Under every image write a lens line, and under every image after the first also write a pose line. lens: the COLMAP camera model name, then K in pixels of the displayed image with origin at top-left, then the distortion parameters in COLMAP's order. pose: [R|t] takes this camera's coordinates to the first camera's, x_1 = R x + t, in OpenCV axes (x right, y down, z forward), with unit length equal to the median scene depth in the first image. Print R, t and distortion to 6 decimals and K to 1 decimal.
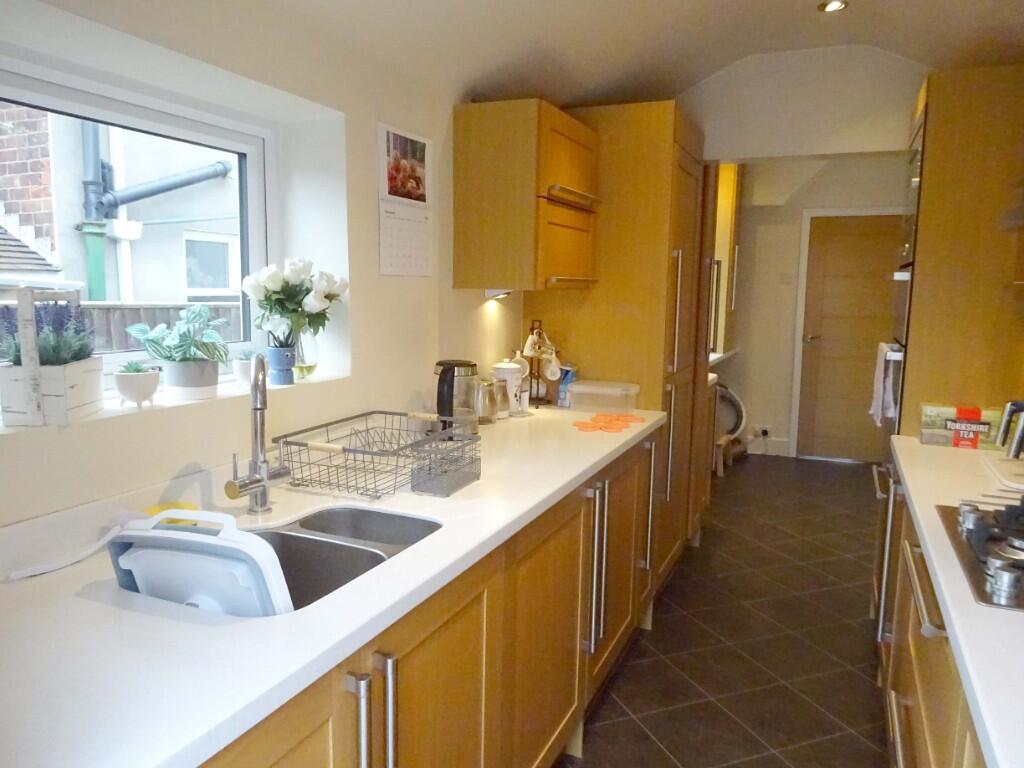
lens RADIAL K [[751.1, 0, 511.7], [0, 751.1, 384.1], [0, 0, 1]] dist [-0.012984, 0.010070]
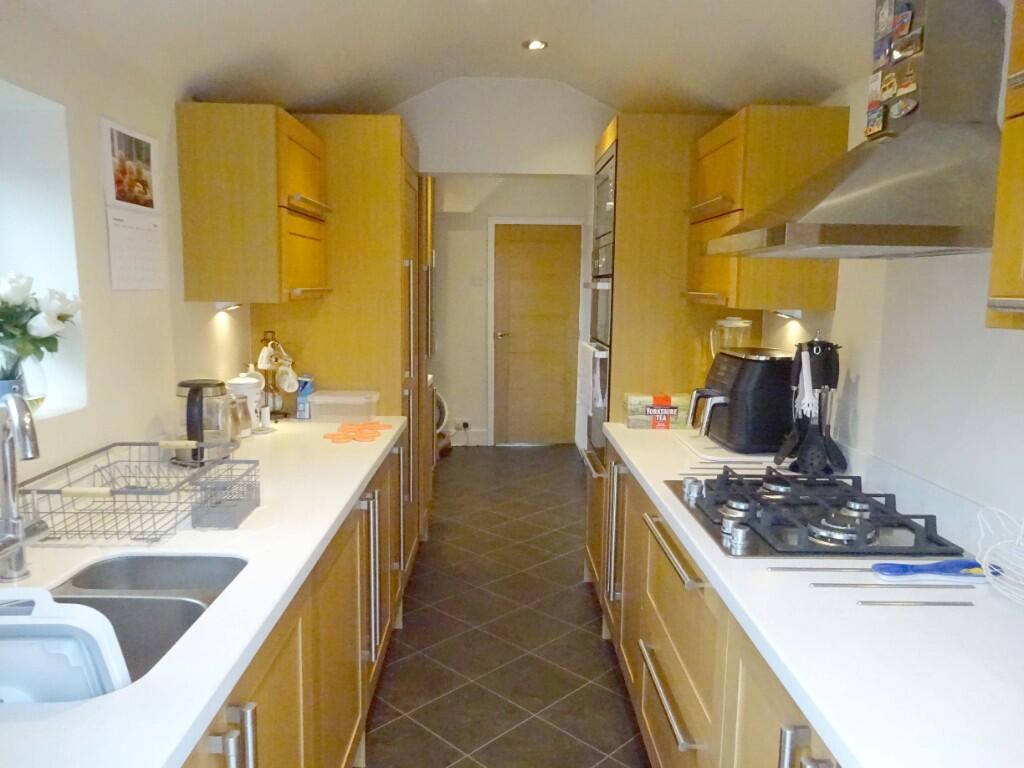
lens RADIAL K [[751.1, 0, 514.9], [0, 751.1, 383.3], [0, 0, 1]] dist [-0.012984, 0.010070]
pose [[0.907499, -0.057515, 0.416098, -0.104585], [0.055964, 0.998306, 0.015933, -0.020055], [-0.416309, 0.008827, 0.909180, -0.004983]]
